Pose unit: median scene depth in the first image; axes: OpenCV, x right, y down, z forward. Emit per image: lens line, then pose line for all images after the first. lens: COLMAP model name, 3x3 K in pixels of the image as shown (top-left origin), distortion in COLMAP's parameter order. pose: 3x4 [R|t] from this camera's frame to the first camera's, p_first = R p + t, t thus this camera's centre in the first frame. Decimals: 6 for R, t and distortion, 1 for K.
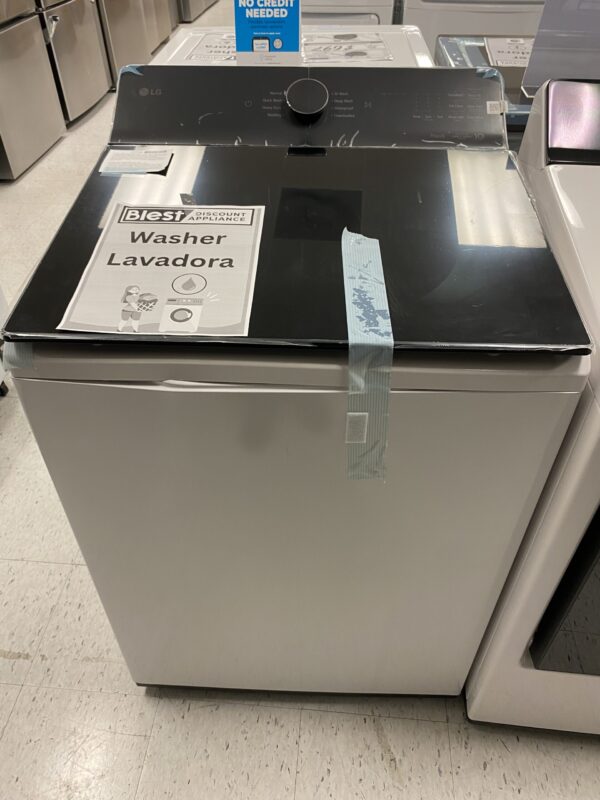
lens RADIAL K [[604.6, 0, 301.1], [0, 604.6, 402.6], [0, 0, 1]] dist [0.026966, -0.024926]
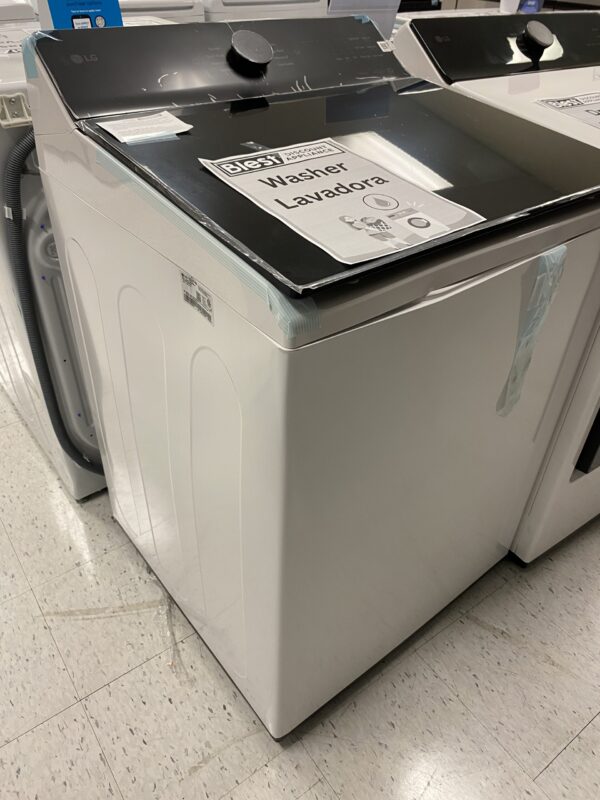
lens RADIAL K [[604.6, 0, 302.2], [0, 604.6, 401.3], [0, 0, 1]] dist [0.026966, -0.024926]
pose [[0.754880, -0.385026, 0.530953, -0.782929], [0.413667, 0.907724, 0.070117, -0.026414], [-0.508956, 0.166708, 0.844495, 0.271864]]
